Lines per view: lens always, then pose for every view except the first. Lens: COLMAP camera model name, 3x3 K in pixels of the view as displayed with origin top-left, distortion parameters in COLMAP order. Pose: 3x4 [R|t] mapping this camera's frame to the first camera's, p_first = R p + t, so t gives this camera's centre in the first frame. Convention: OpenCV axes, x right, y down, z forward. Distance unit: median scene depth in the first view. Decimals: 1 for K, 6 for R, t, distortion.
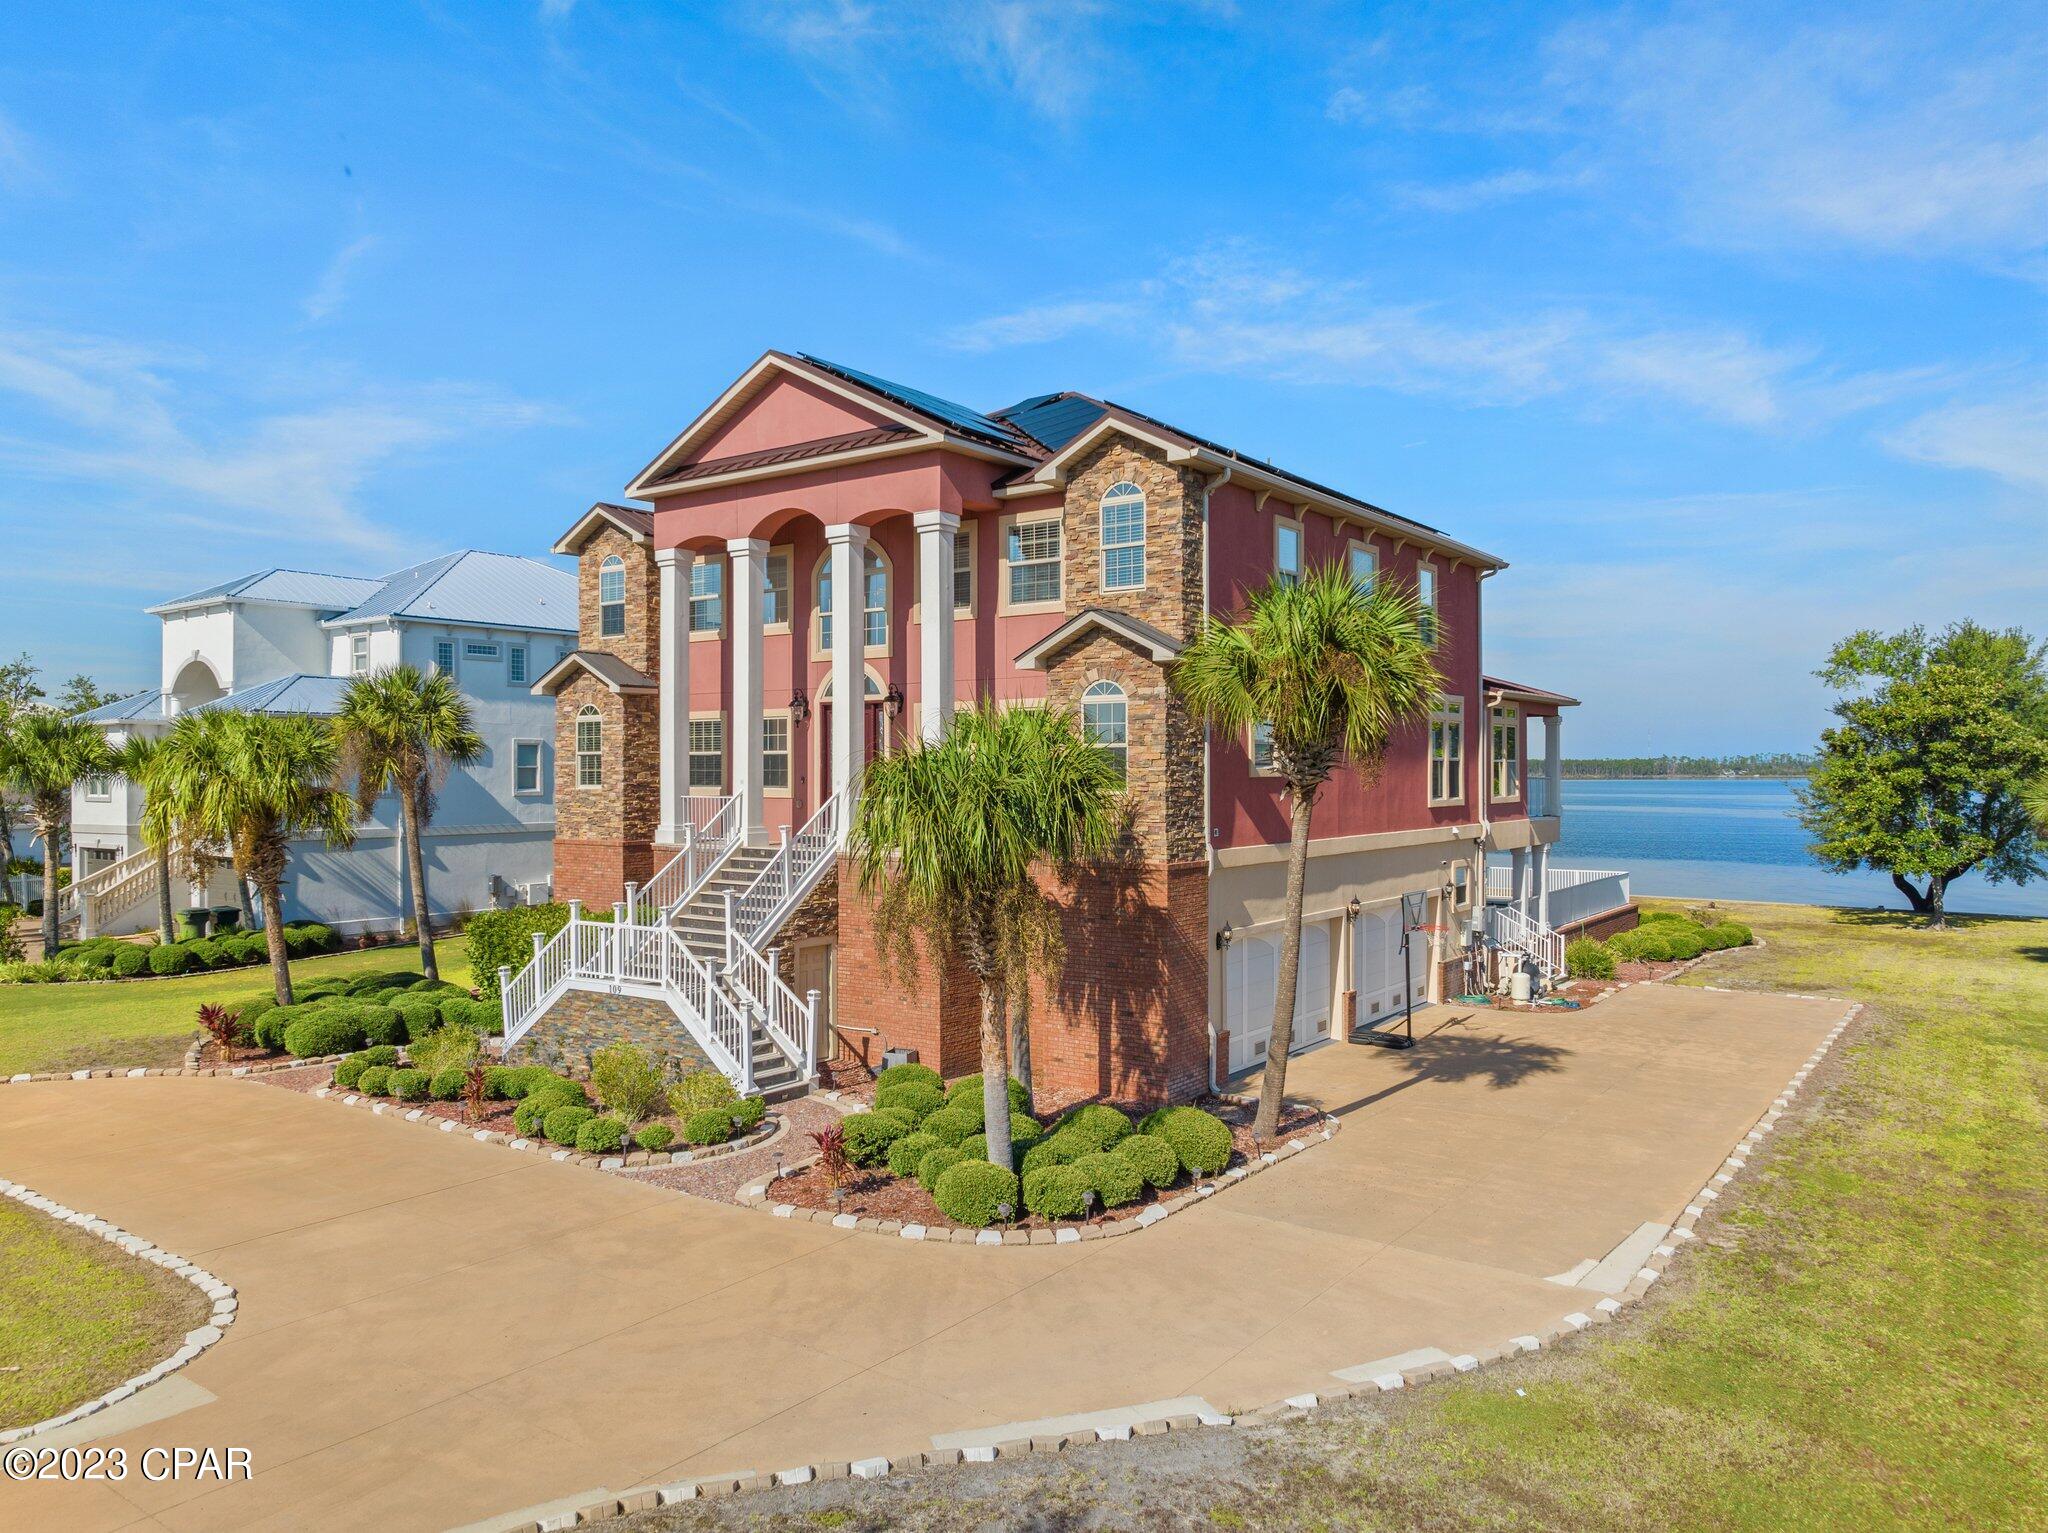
lens RADIAL K [[1448.7, 0, 1018.3], [0, 1448.7, 770.1], [0, 0, 1]] dist [-0.035047, 0.003353]
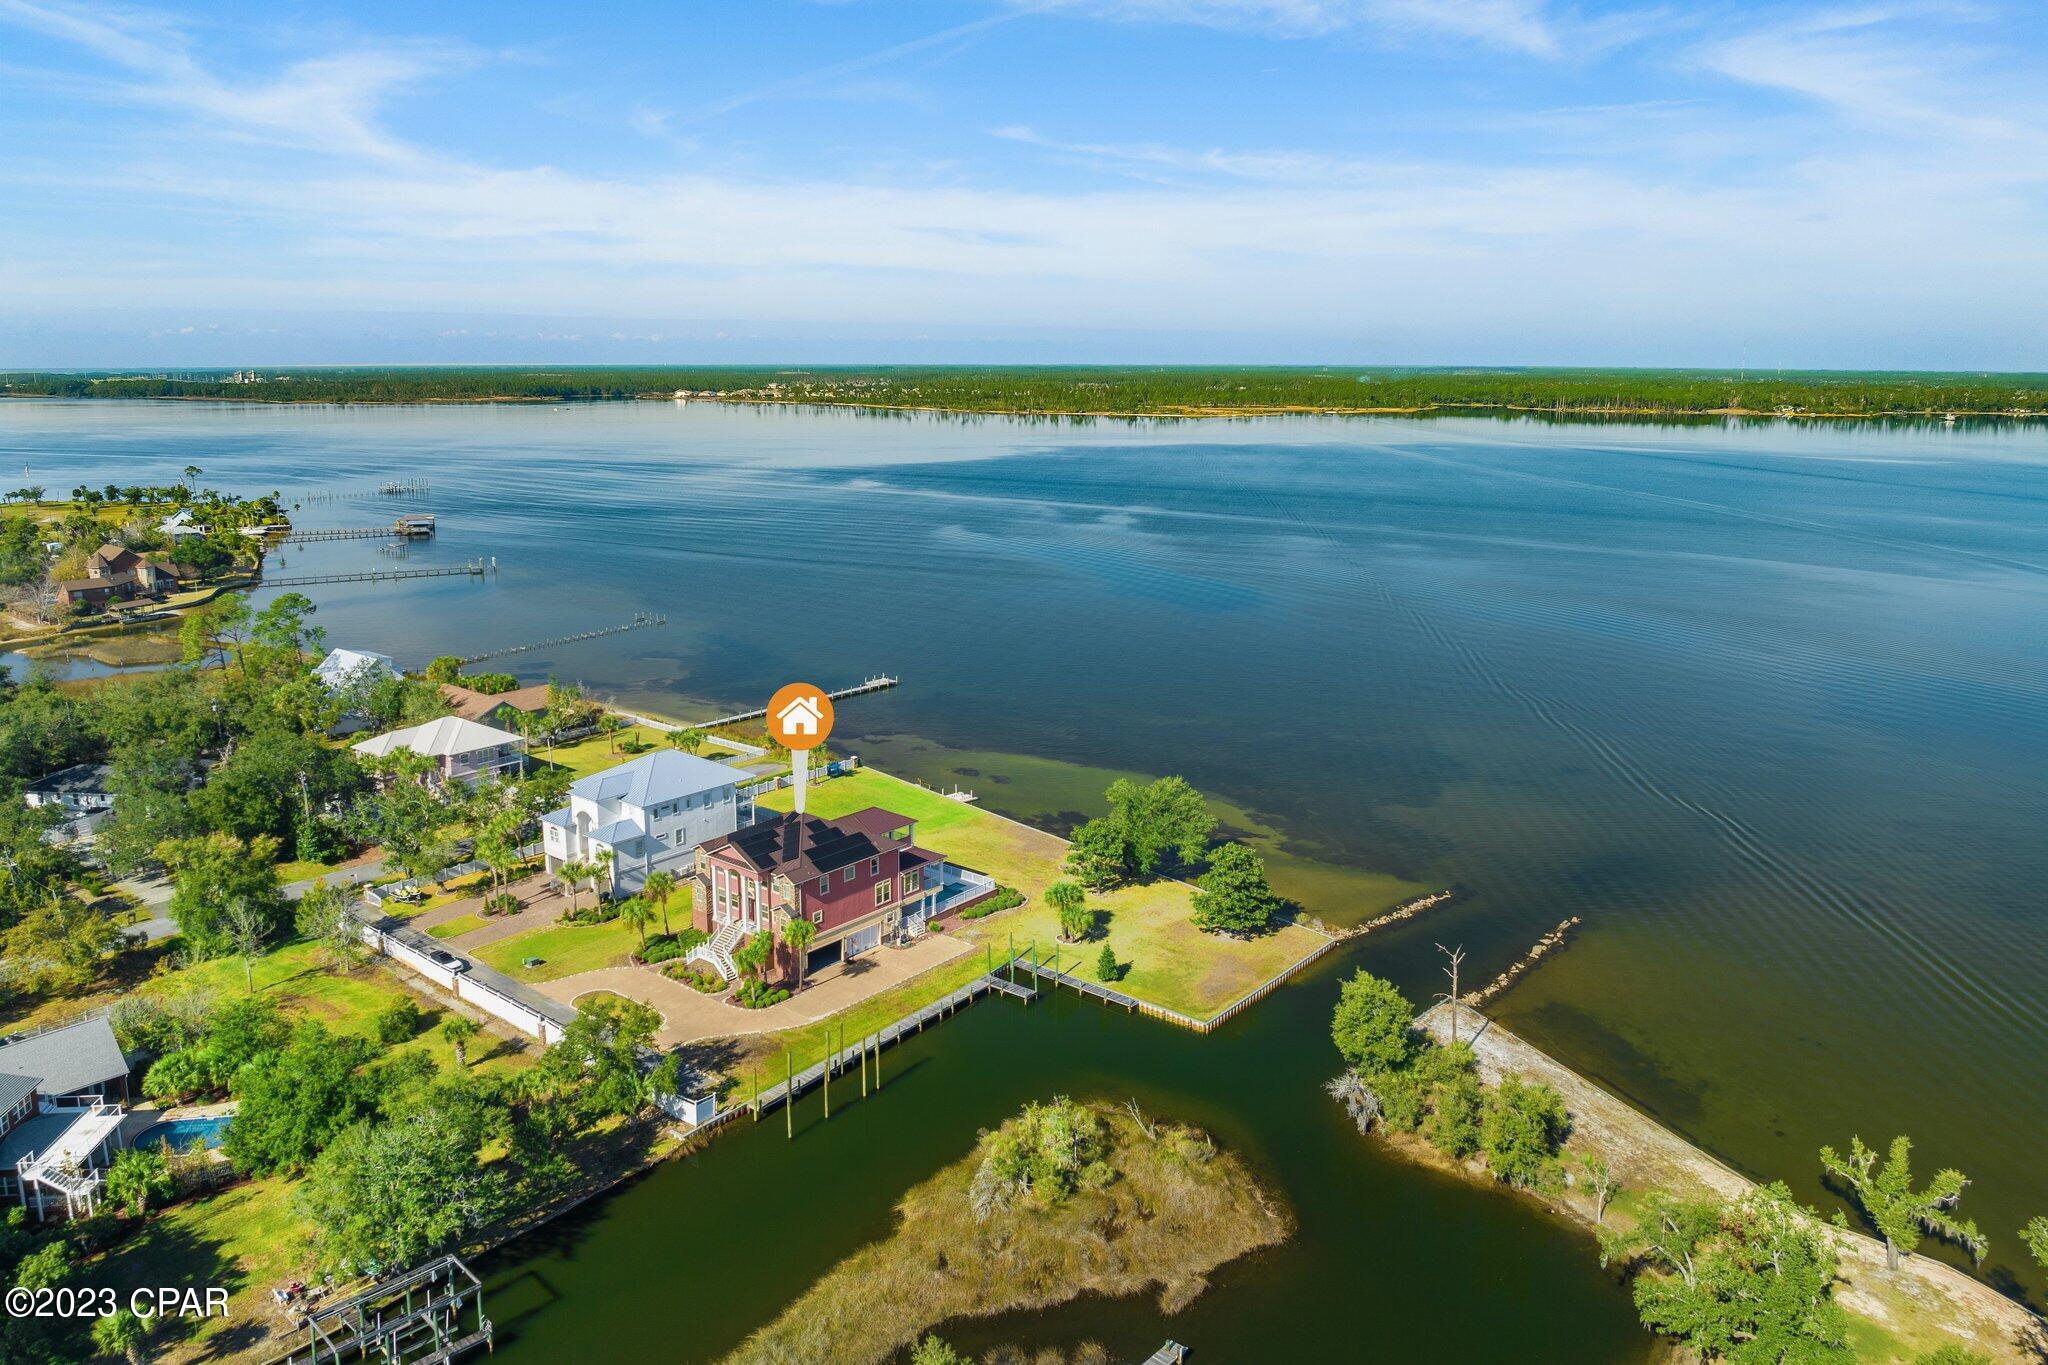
lens RADIAL K [[1457.6, 0, 1013.2], [0, 1457.6, 638.7], [0, 0, 1]] dist [-0.031791, 0.001317]
pose [[0.997965, 0.021722, -0.059947, 1.138643], [-0.009955, 0.981731, 0.190013, -1.980233], [0.062980, -0.189029, 0.979950, -3.931371]]
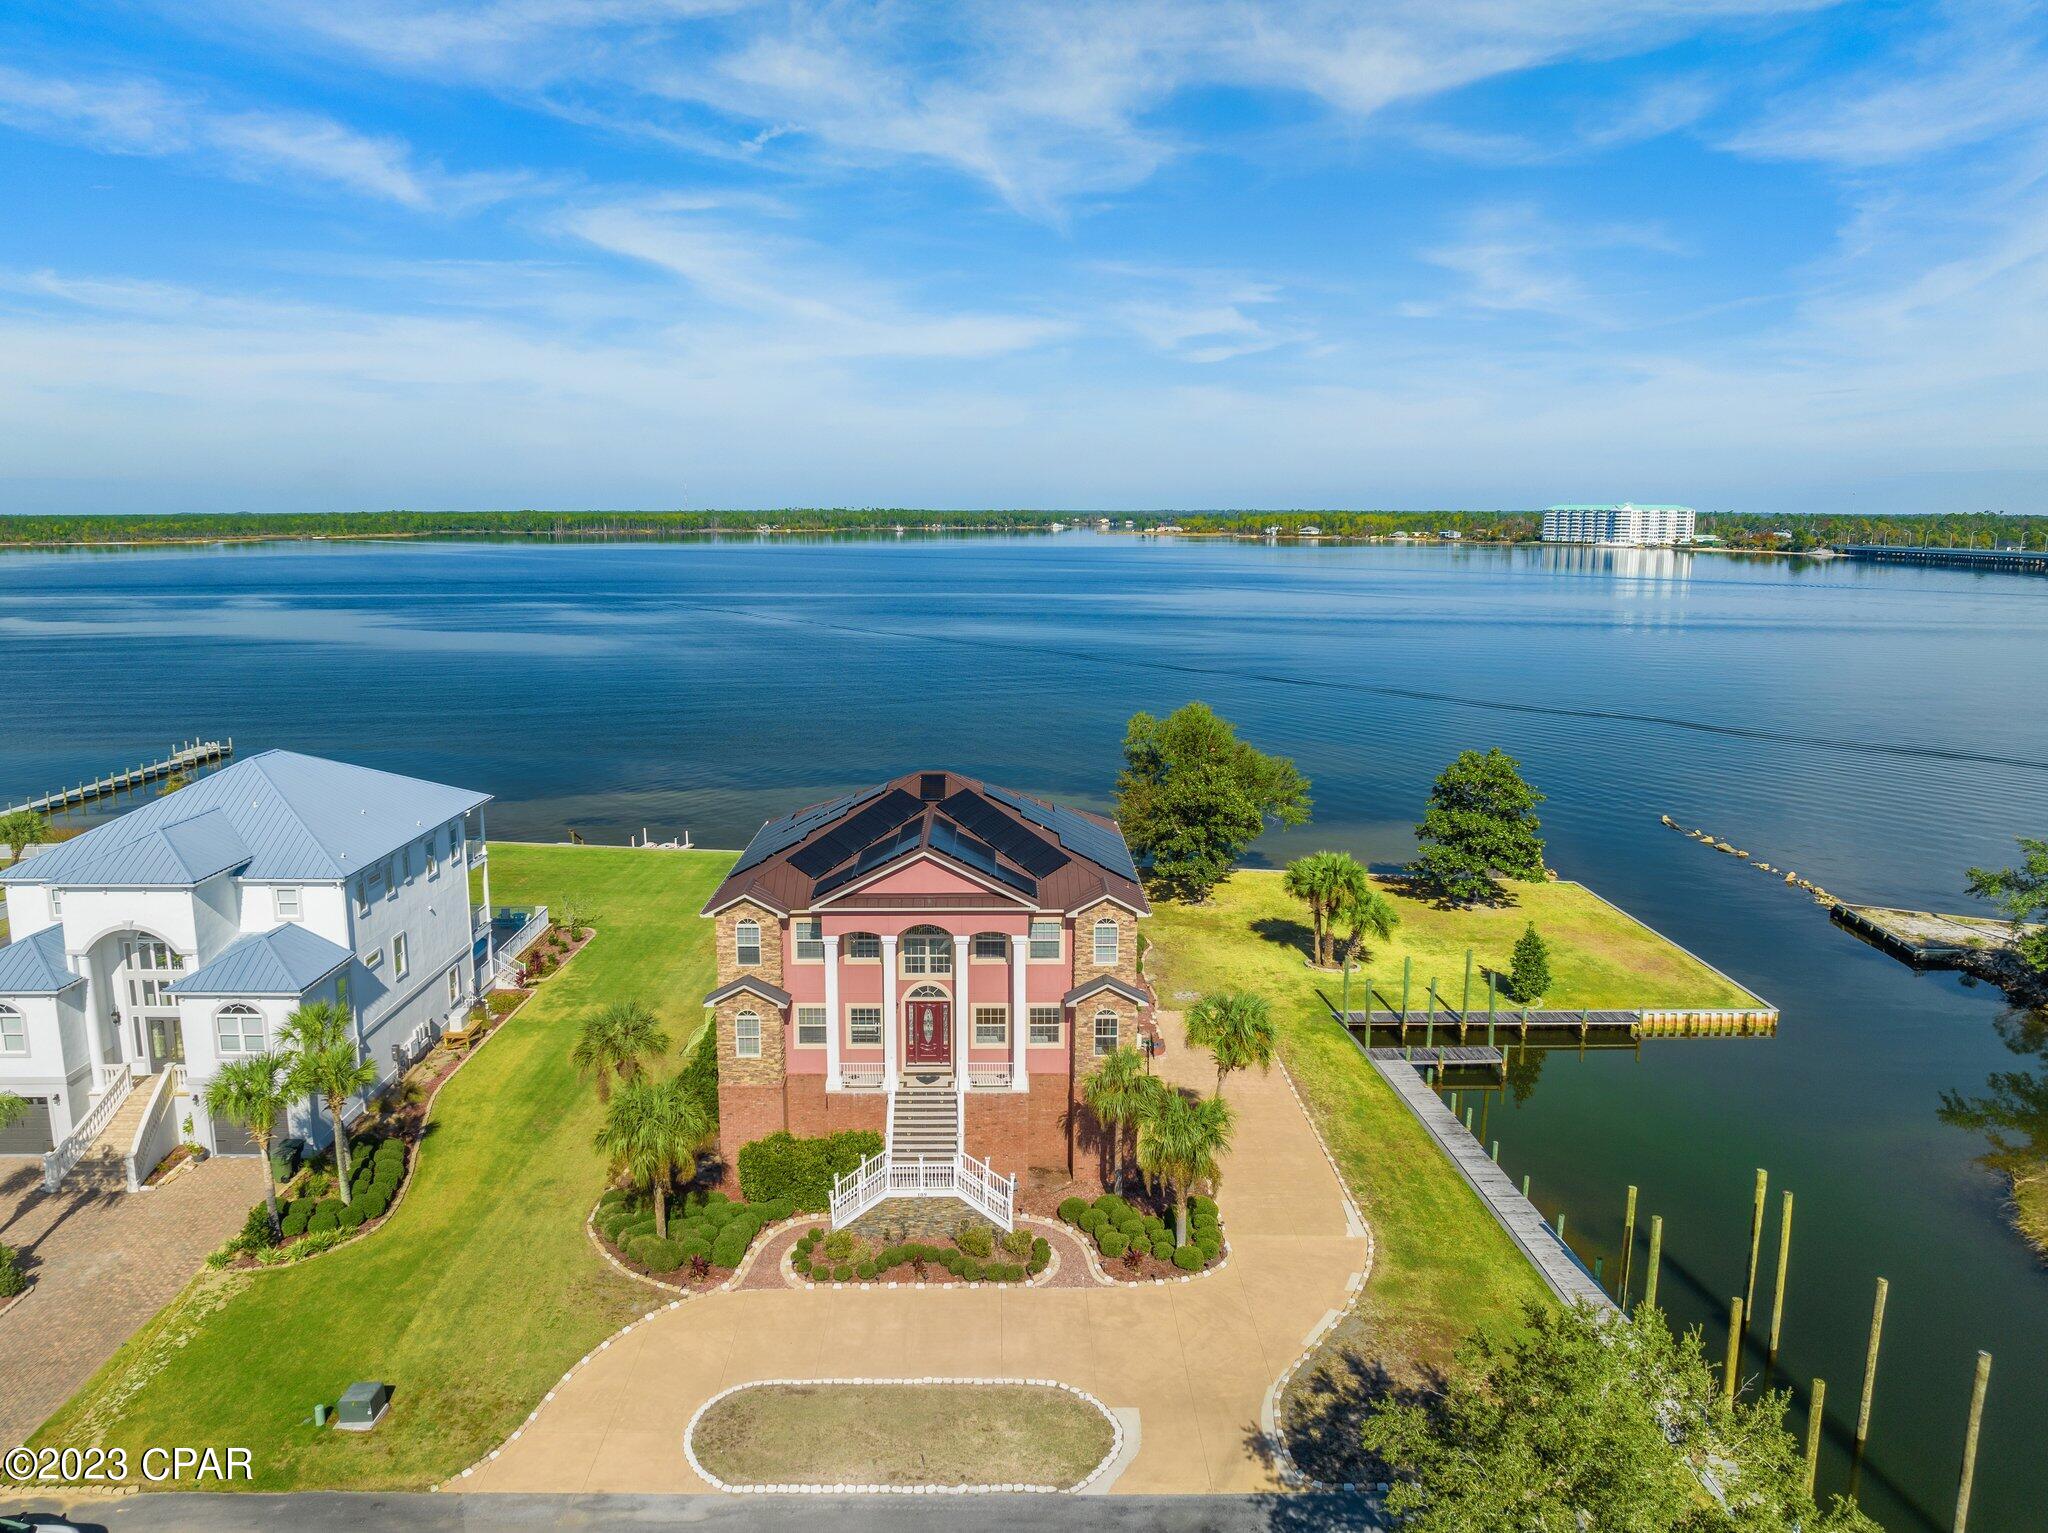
lens RADIAL K [[1435.5, 0, 1024.0], [0, 1435.5, 766.5], [0, 0, 1]] dist [-0.036438, 0.003714]
pose [[0.798710, -0.098817, 0.593546, -1.117003], [-0.006486, 0.984952, 0.172708, -0.686882], [-0.601681, -0.141794, 0.786050, -0.528963]]
